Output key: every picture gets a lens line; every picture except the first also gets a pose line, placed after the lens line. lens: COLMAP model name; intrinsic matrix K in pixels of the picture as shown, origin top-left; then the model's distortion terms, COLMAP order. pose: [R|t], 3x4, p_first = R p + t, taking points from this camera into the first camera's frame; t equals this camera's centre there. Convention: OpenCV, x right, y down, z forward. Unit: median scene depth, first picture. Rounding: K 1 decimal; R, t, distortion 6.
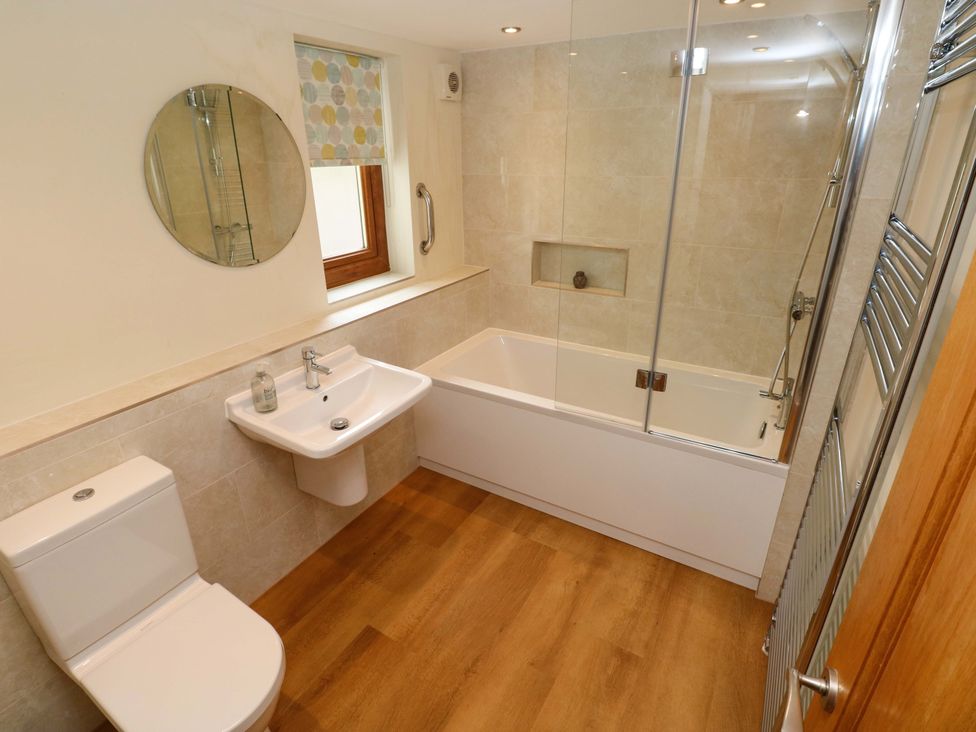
lens RADIAL K [[508.3, 0, 485.2], [0, 508.3, 358.8], [0, 0, 1]] dist [0.001065, -0.013365]
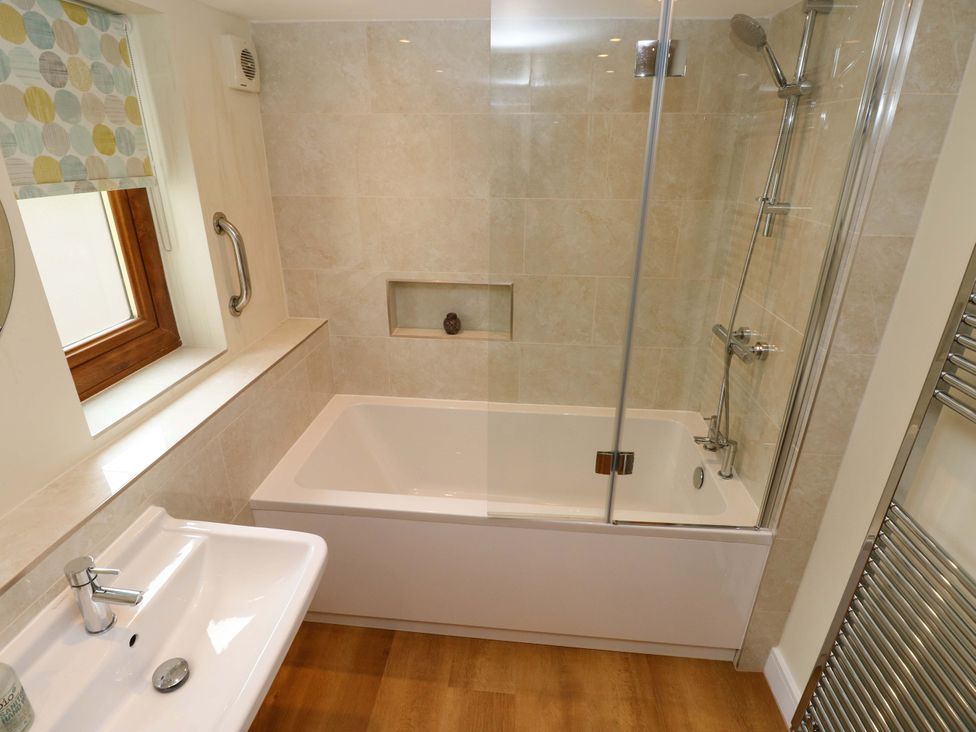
lens RADIAL K [[508.3, 0, 485.2], [0, 508.3, 358.8], [0, 0, 1]] dist [0.001065, -0.013365]
pose [[0.900638, -0.148117, 0.408550, -0.119323], [0.149126, 0.988376, 0.029584, -0.132716], [-0.408183, 0.034281, 0.912256, 0.277178]]
